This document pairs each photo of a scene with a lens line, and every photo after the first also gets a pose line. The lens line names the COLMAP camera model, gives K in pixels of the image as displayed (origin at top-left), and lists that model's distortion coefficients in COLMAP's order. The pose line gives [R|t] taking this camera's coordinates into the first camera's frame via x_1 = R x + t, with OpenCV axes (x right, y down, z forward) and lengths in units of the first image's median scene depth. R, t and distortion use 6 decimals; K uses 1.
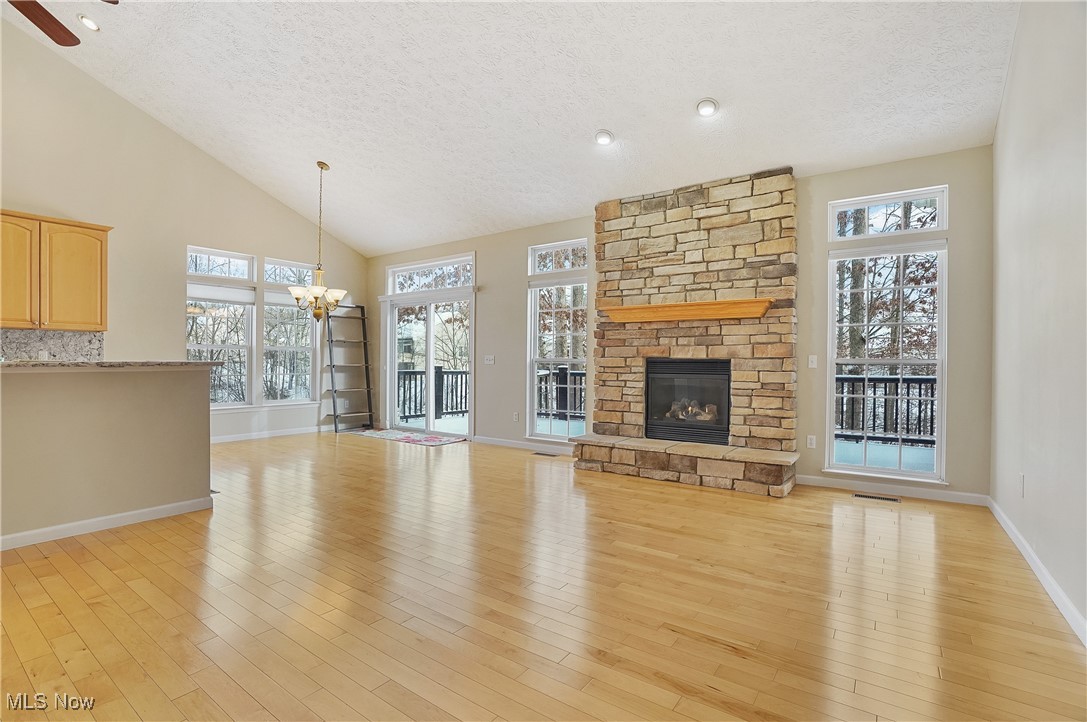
lens RADIAL K [[504.7, 0, 542.5], [0, 504.7, 370.2], [0, 0, 1]] dist [-0.039264, 0.000081]
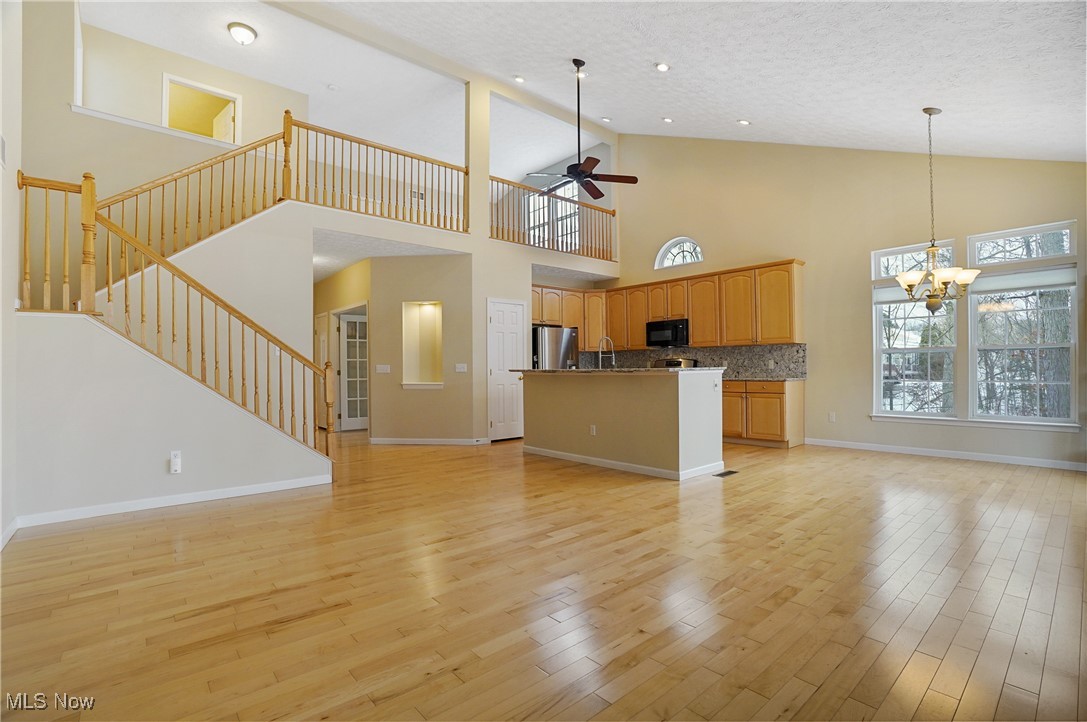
lens RADIAL K [[504.7, 0, 542.5], [0, 504.7, 370.2], [0, 0, 1]] dist [-0.039264, 0.000081]
pose [[-0.247260, -0.002123, -0.968947, 0.602306], [-0.011085, 0.999938, 0.000638, -0.004811], [0.968886, 0.010899, -0.247268, 0.841259]]
